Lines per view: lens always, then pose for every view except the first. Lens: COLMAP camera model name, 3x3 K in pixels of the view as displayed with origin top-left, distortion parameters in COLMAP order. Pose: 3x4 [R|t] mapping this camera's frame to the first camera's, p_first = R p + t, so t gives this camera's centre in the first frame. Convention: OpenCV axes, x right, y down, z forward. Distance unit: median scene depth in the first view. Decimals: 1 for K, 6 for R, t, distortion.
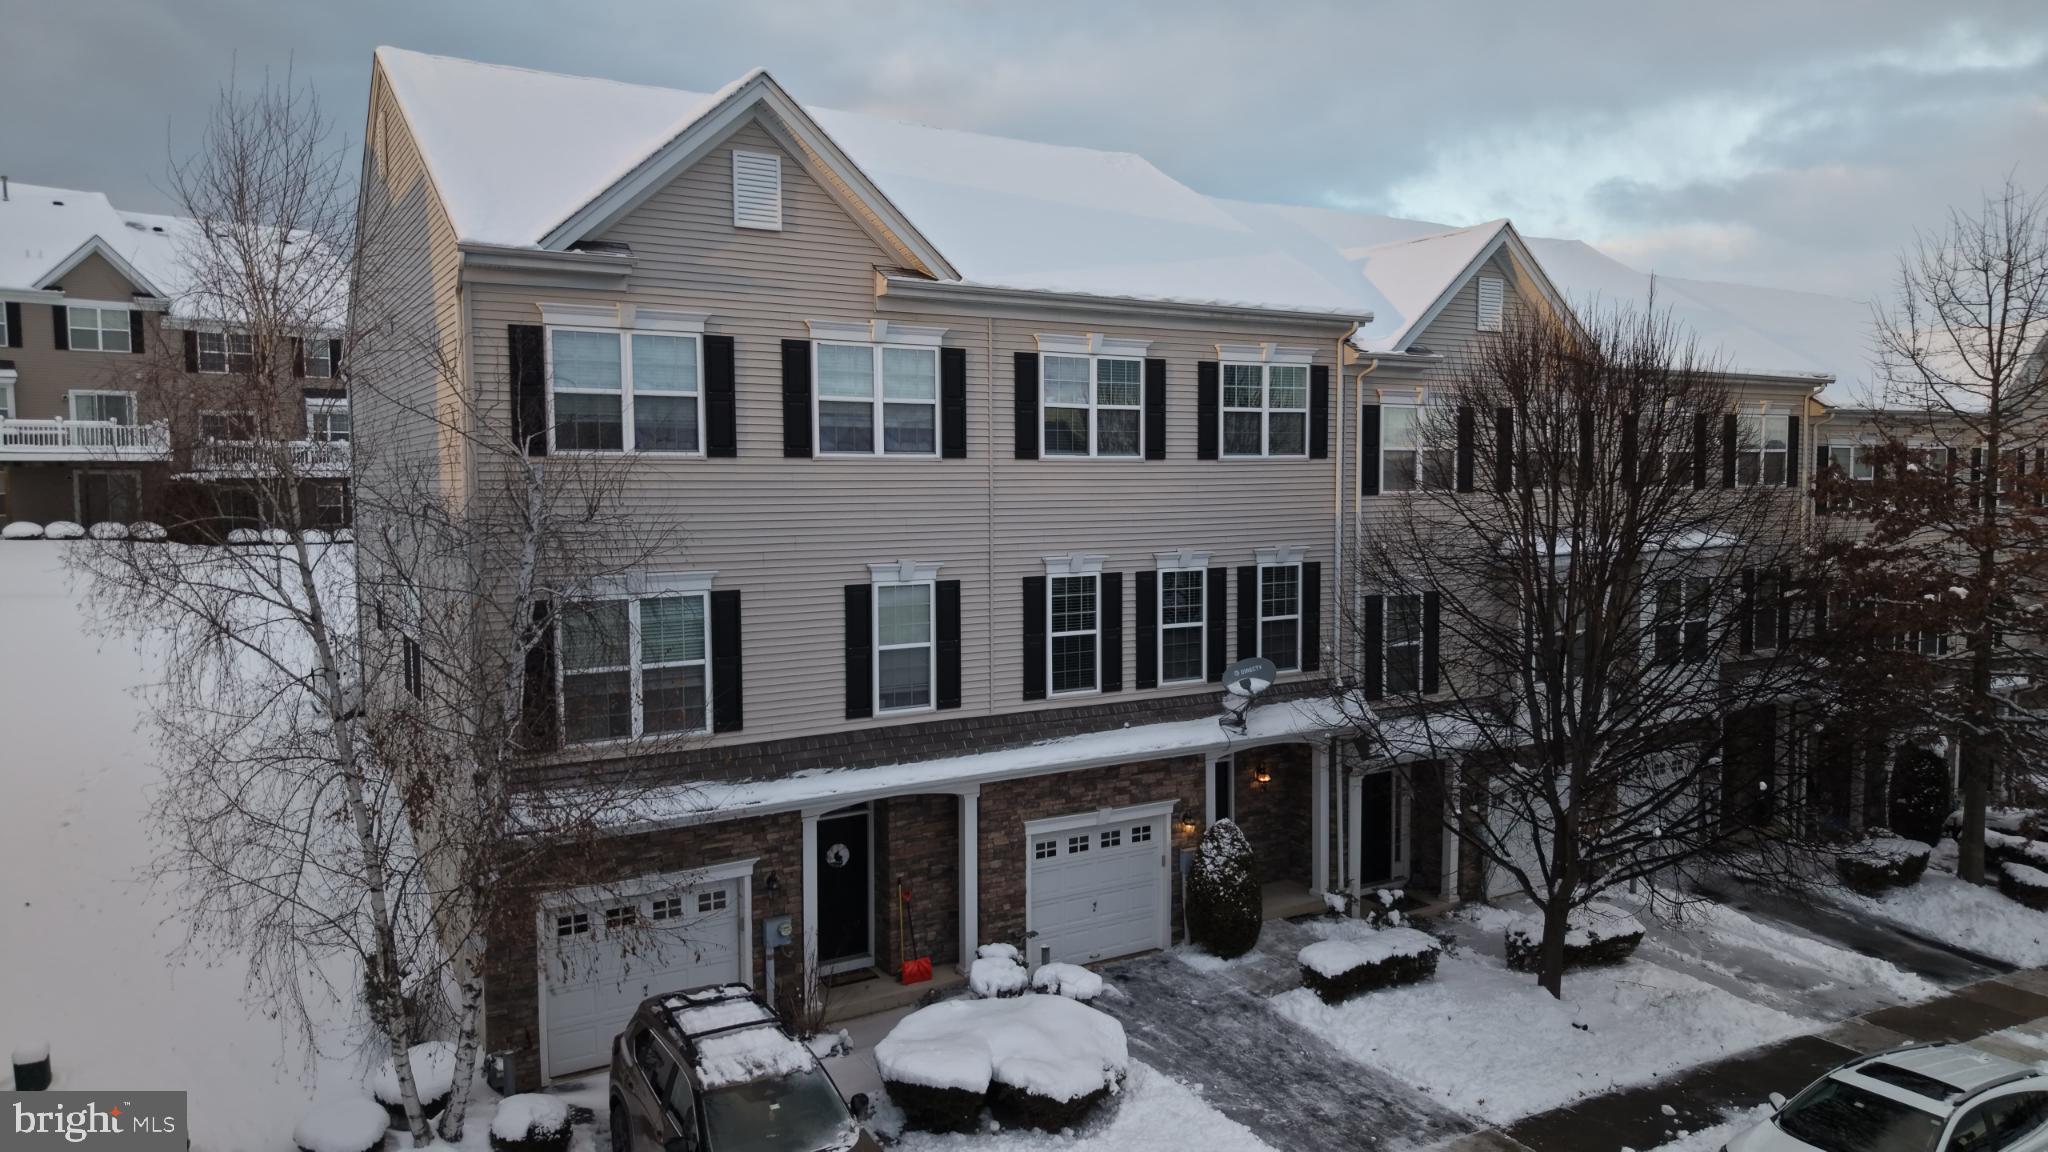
lens RADIAL K [[1356.8, 0, 1025.7], [0, 1356.8, 569.9], [0, 0, 1]] dist [0.073211, -0.046265]
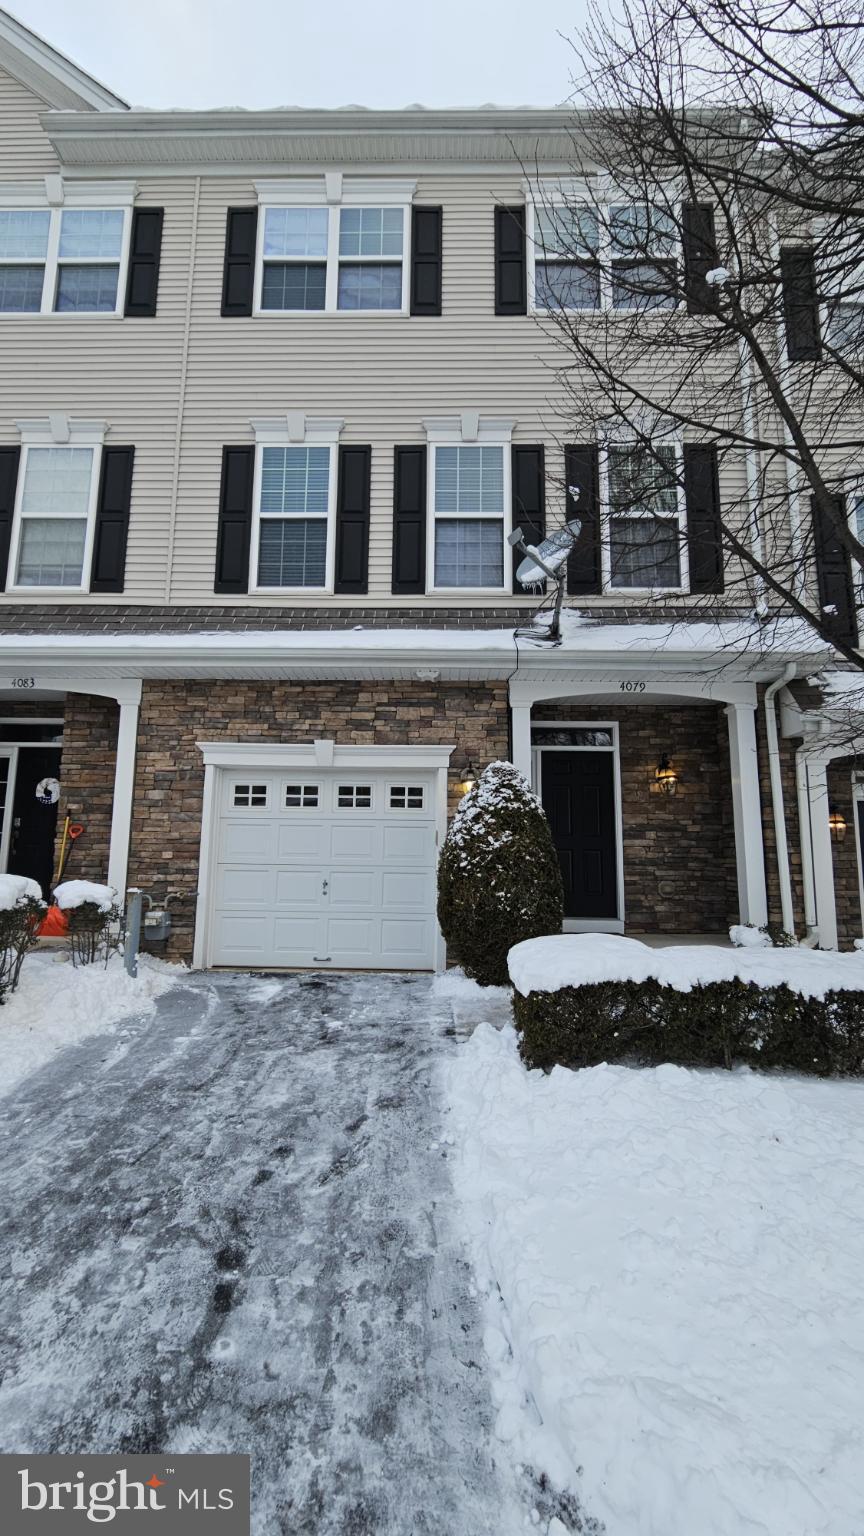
lens RADIAL K [[631.1, 0, 425.0], [0, 631.1, 774.9], [0, 0, 1]] dist [-0.002884, 0.001040]
pose [[0.846710, -0.052072, -0.529500, 0.282590], [-0.048636, 0.983457, -0.174487, 0.251683], [0.529827, 0.173493, 0.830171, 0.763357]]
